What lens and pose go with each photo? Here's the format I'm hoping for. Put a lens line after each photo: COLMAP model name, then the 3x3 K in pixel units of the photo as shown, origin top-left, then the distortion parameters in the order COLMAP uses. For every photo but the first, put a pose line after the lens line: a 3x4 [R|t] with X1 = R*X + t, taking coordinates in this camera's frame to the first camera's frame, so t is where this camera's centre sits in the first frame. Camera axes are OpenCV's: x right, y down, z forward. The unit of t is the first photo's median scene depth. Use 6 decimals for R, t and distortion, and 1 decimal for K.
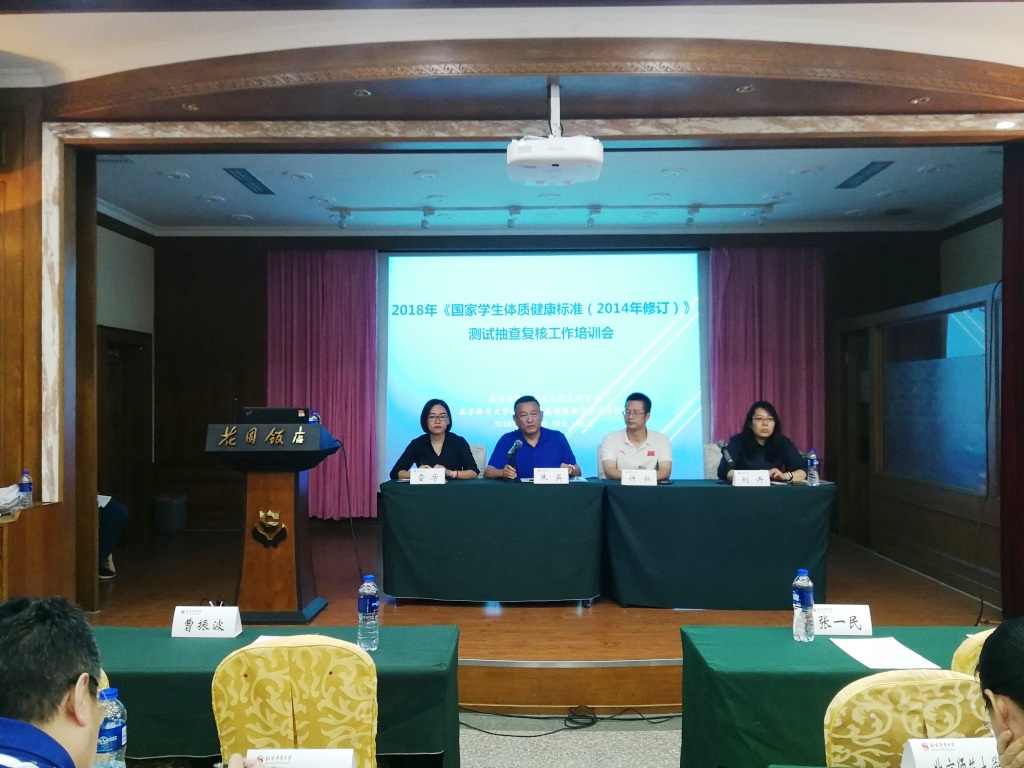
lens RADIAL K [[806.9, 0, 512.2], [0, 806.9, 387.4], [0, 0, 1]] dist [0.008518, 0.002214]
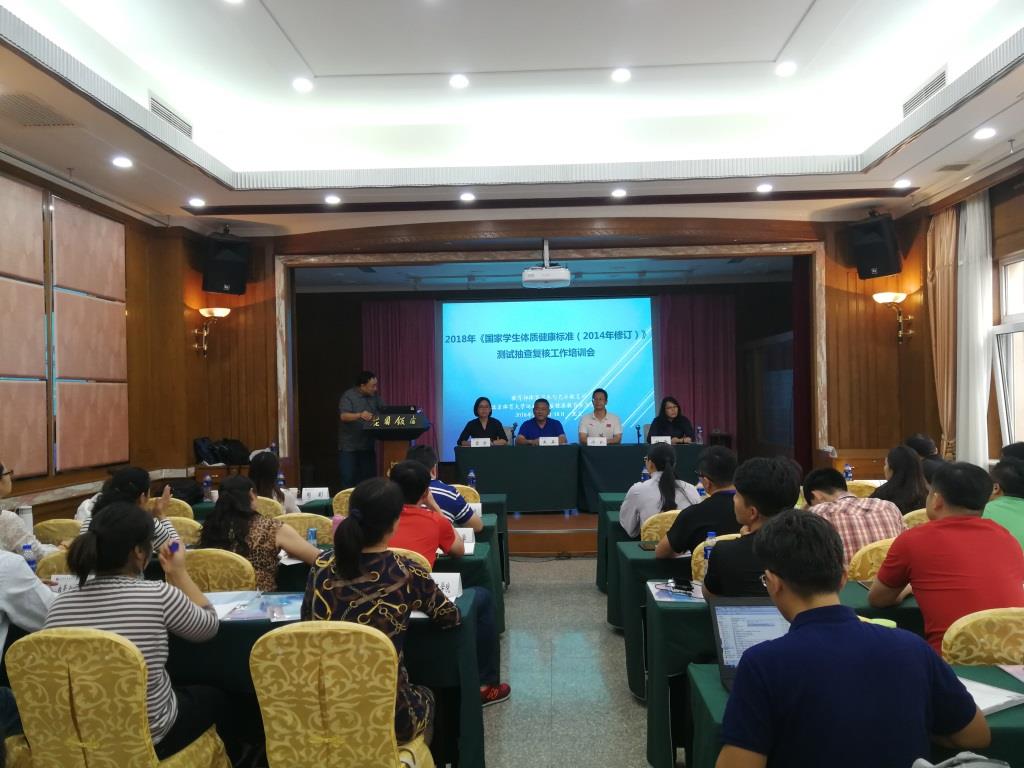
lens RADIAL K [[806.9, 0, 514.9], [0, 806.9, 384.8], [0, 0, 1]] dist [0.008518, 0.002214]
pose [[0.999758, -0.015388, -0.015710, 0.001920], [0.015402, 0.999881, 0.000735, -0.016453], [0.015697, -0.000977, 0.999876, -0.720734]]
